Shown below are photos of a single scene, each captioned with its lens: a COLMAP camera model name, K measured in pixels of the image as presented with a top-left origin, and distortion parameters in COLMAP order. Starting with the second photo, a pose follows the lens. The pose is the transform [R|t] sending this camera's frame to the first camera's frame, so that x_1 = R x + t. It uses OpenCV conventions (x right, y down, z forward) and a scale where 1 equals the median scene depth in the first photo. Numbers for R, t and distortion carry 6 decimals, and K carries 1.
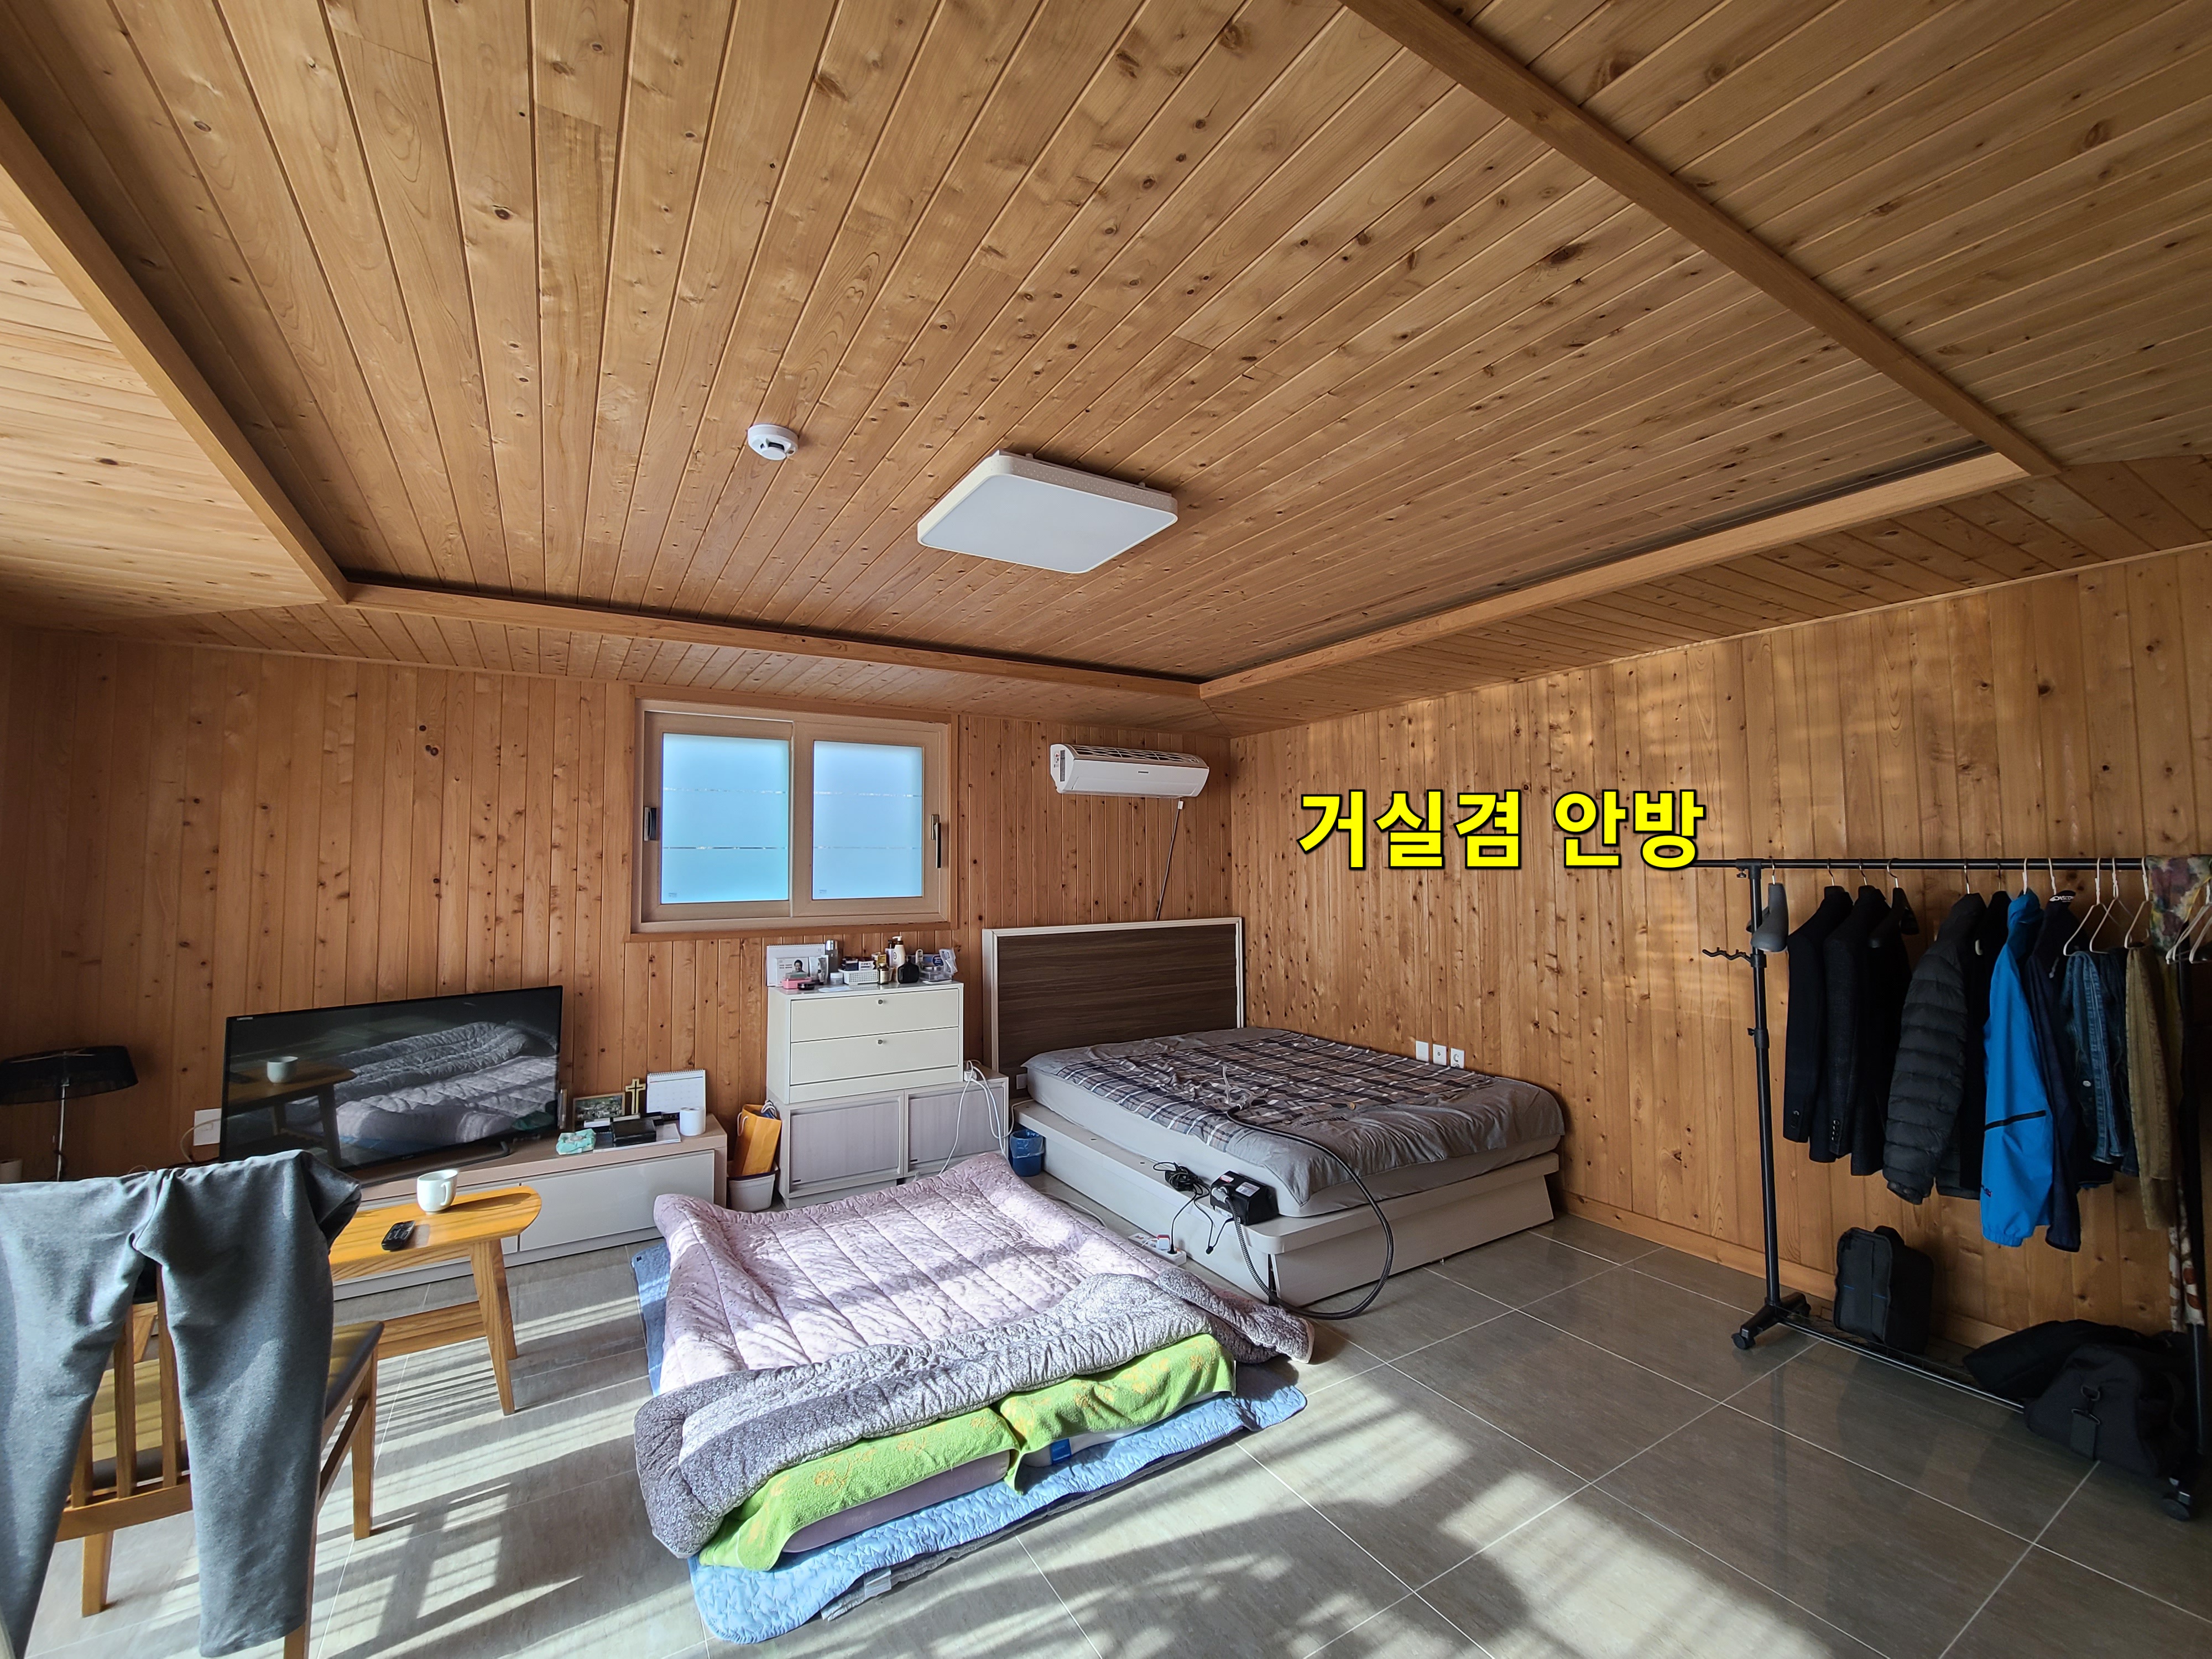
lens RADIAL K [[906.2, 0, 1100.0], [0, 906.2, 822.8], [0, 0, 1]] dist [0.001494, -0.000114]
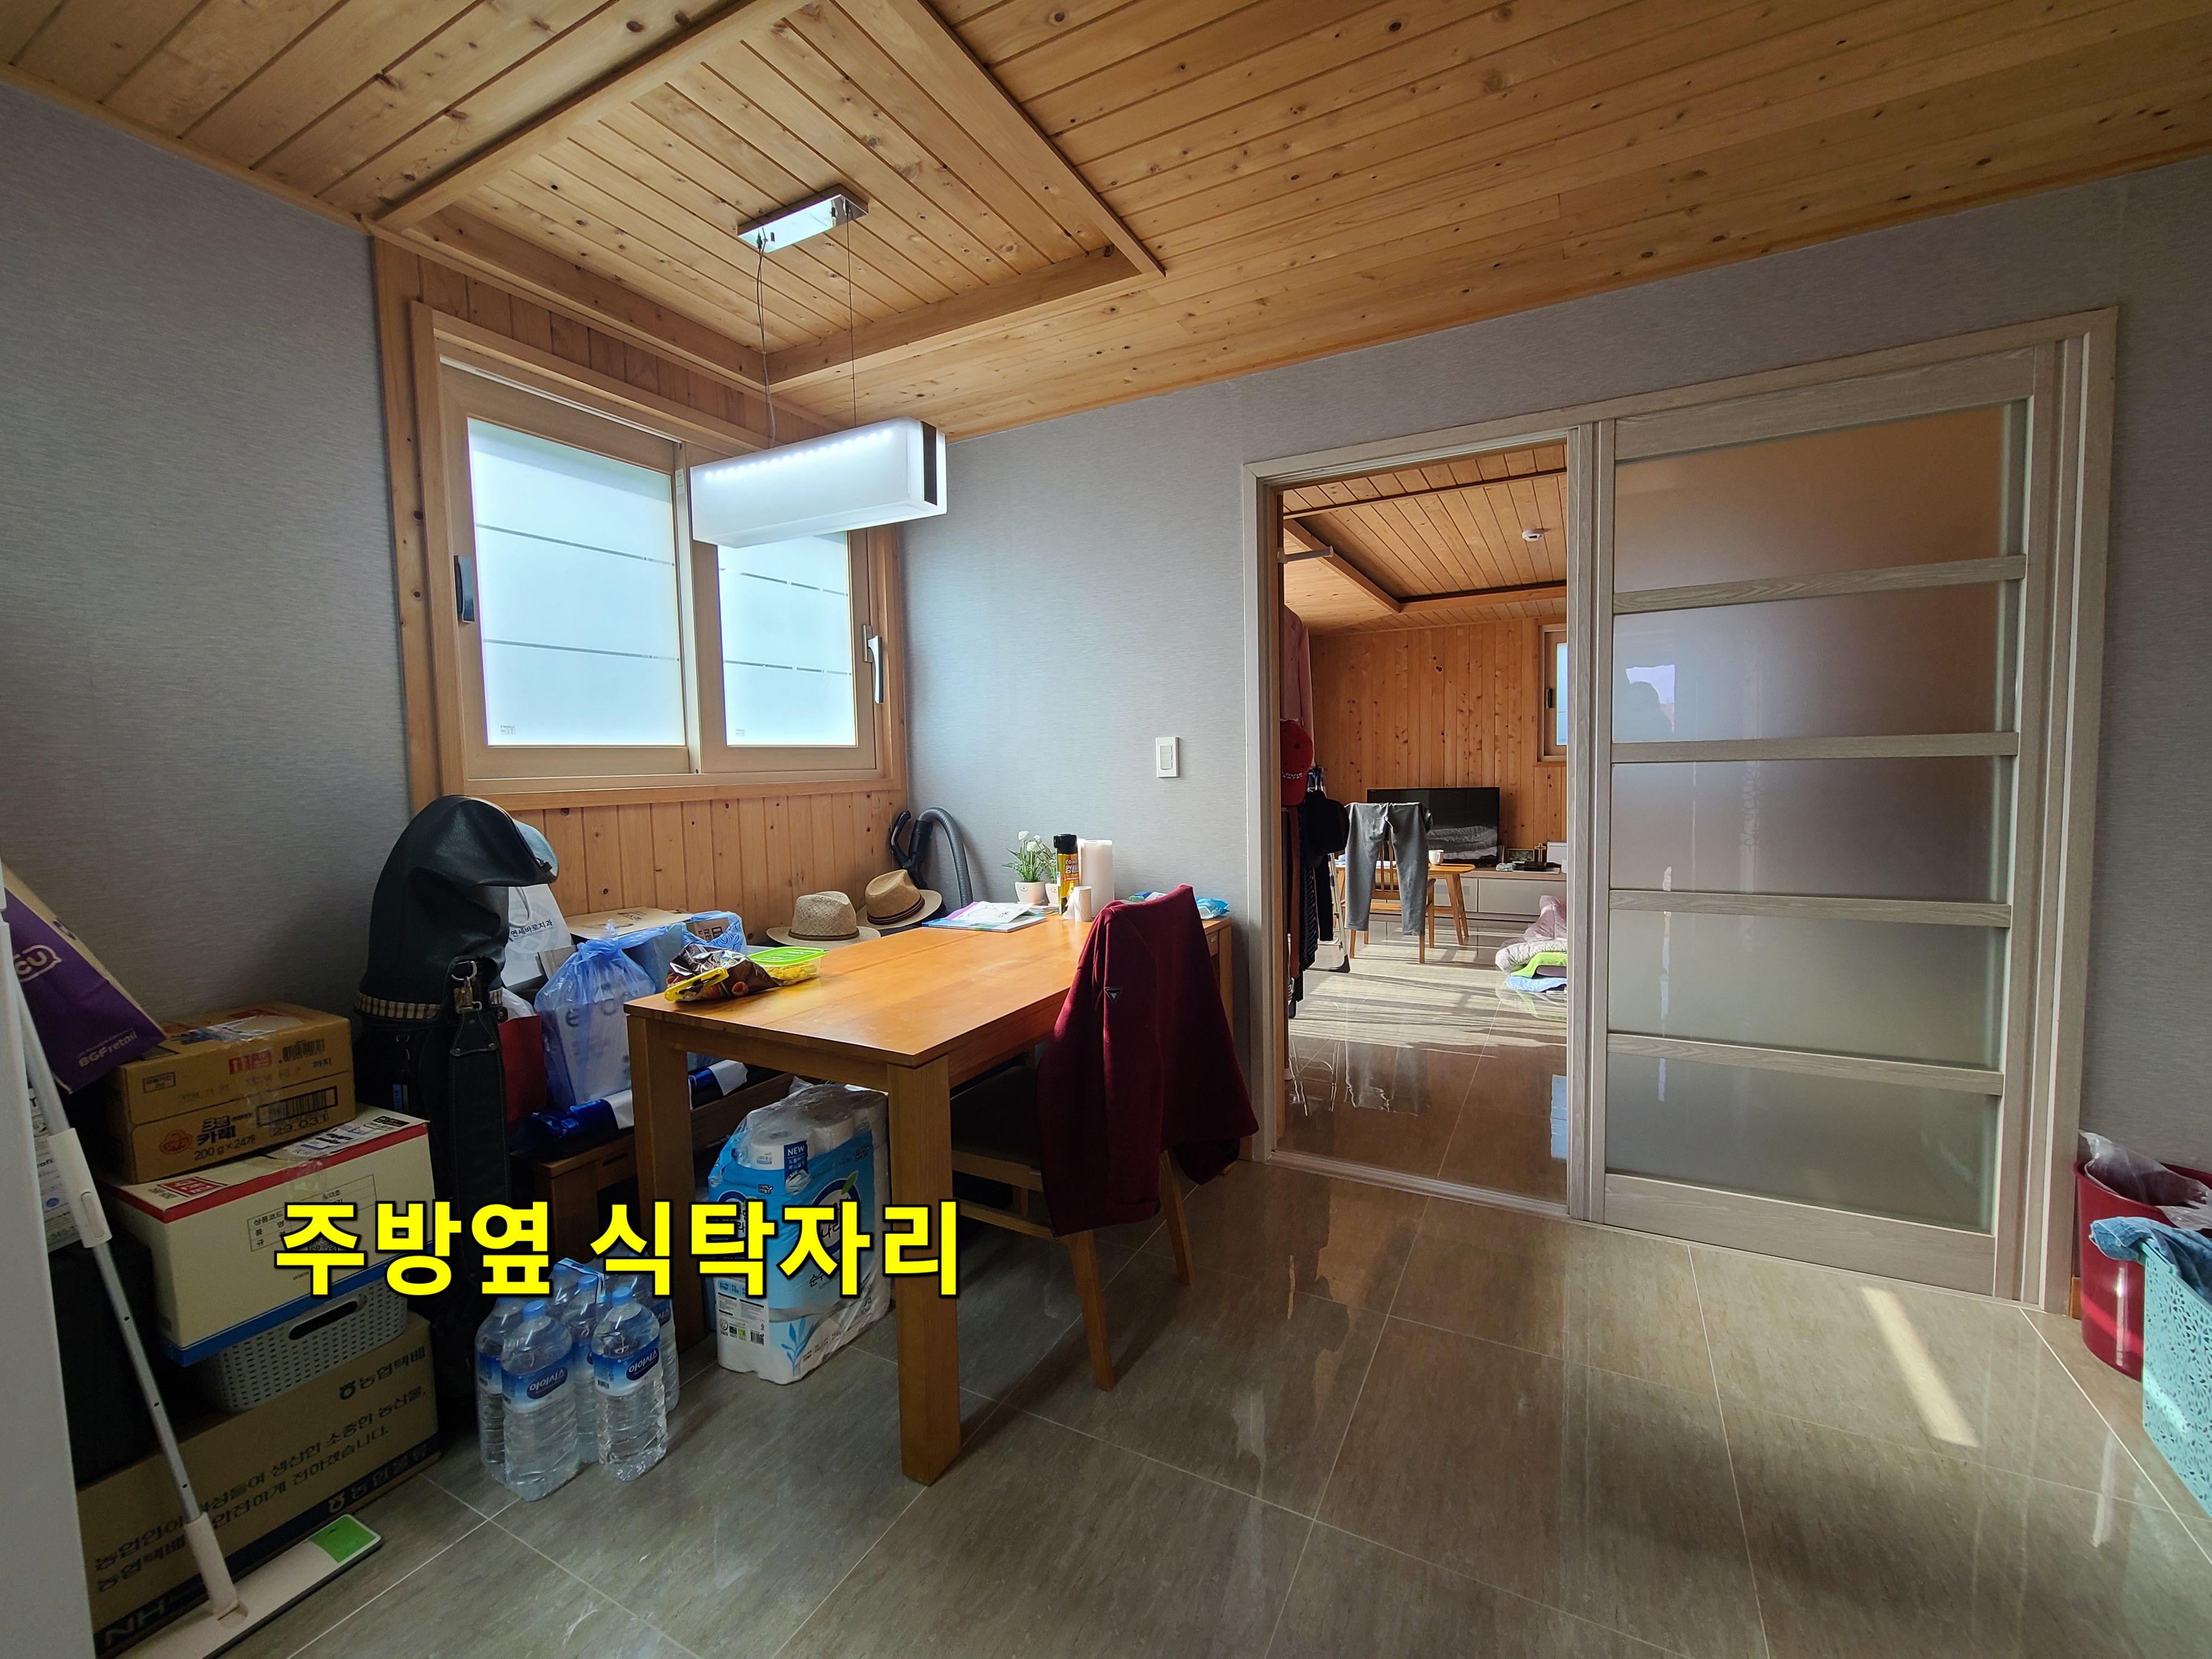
lens RADIAL K [[906.2, 0, 1106.2], [0, 906.2, 829.6], [0, 0, 1]] dist [0.001494, -0.000114]
pose [[0.516272, 0.051780, -0.854858, 0.612472], [0.062600, 0.993219, 0.097967, 0.030333], [0.854134, -0.104092, 0.509530, -0.683022]]
